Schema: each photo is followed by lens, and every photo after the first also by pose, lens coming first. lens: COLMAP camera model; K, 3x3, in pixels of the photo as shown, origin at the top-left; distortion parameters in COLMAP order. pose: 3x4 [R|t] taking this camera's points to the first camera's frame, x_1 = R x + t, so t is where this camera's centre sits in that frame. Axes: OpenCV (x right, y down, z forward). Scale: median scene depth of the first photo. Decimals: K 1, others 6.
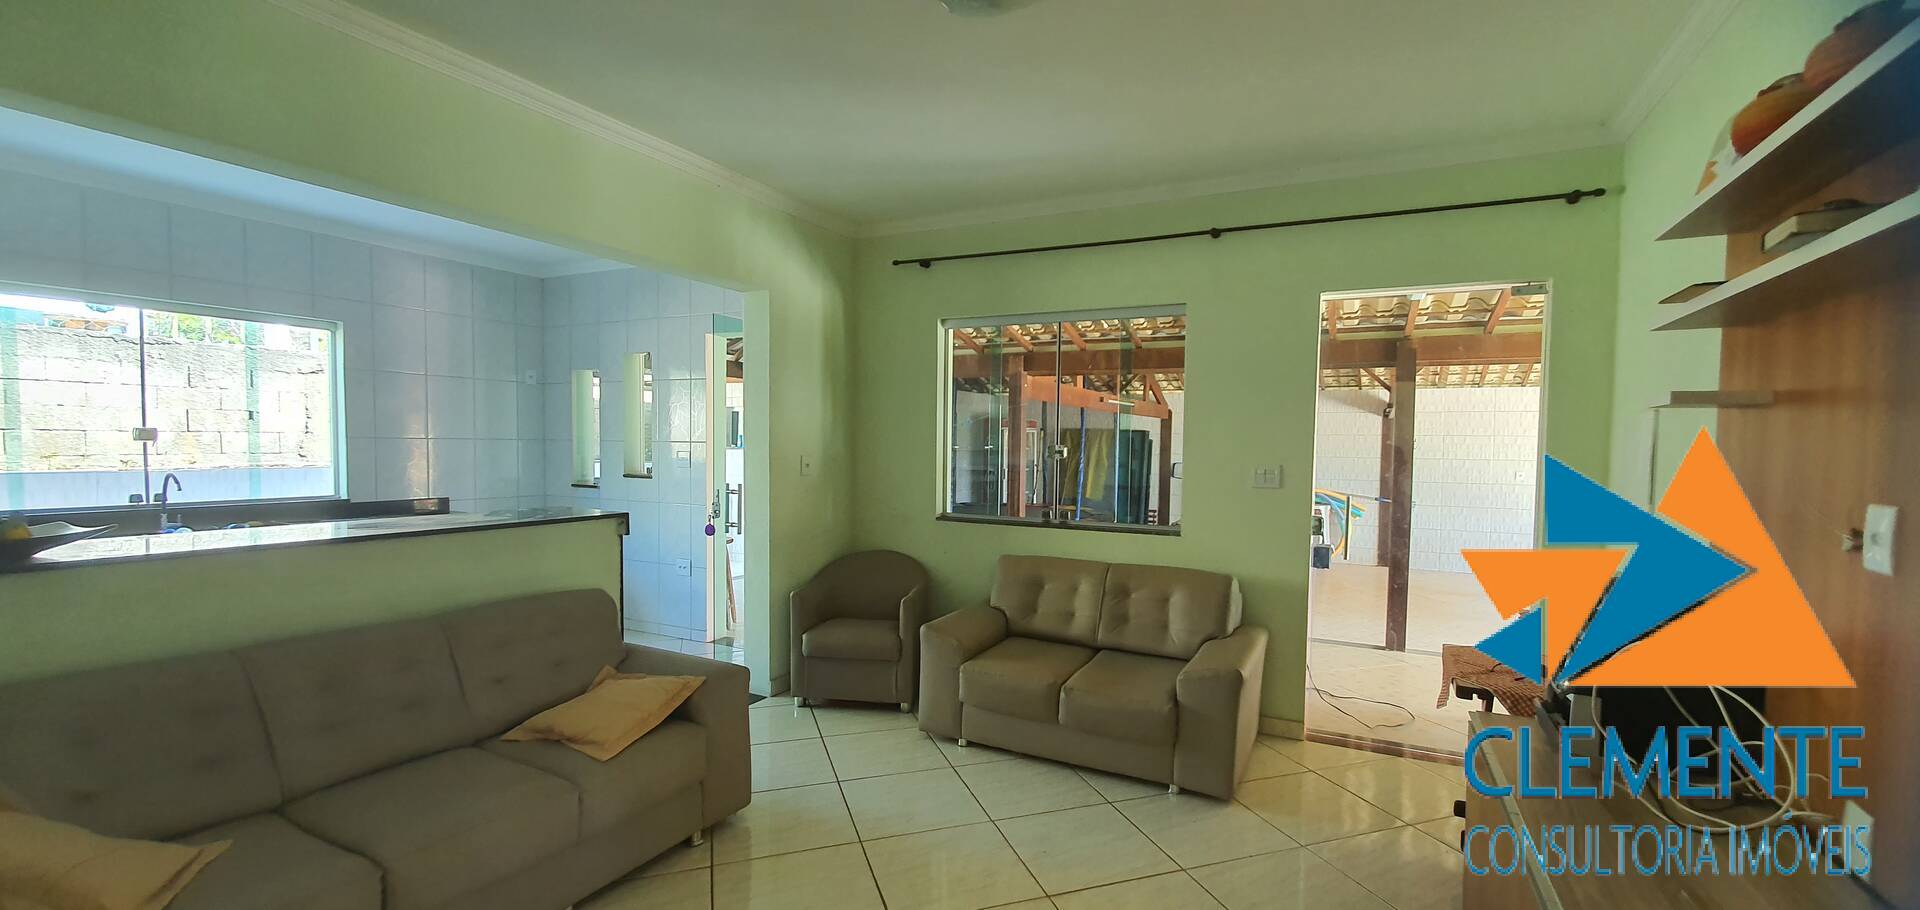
lens RADIAL K [[757.0, 0, 977.2], [0, 757.0, 488.6], [0, 0, 1]] dist [-0.001305, -0.000492]
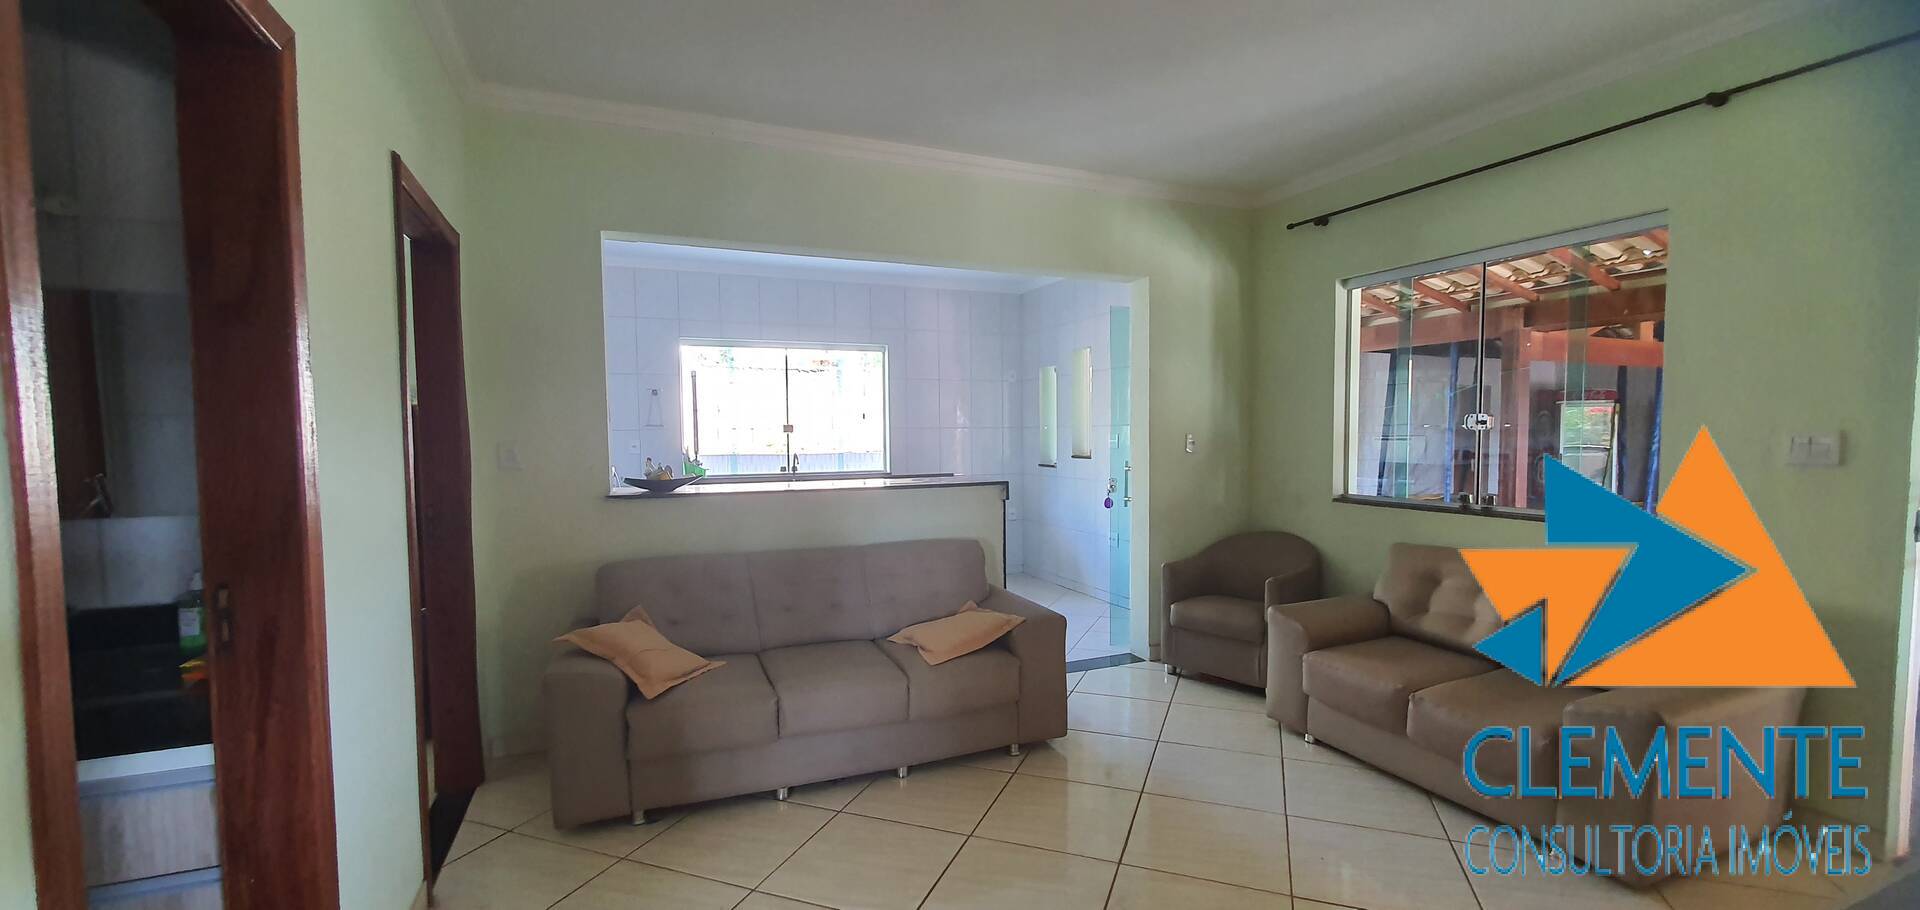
lens RADIAL K [[757.0, 0, 977.2], [0, 757.0, 488.6], [0, 0, 1]] dist [-0.001305, -0.000492]
pose [[0.773605, 0.024868, -0.633179, 0.211929], [-0.017134, 0.999685, 0.018328, 0.018066], [0.633436, -0.003330, 0.773788, 0.026429]]
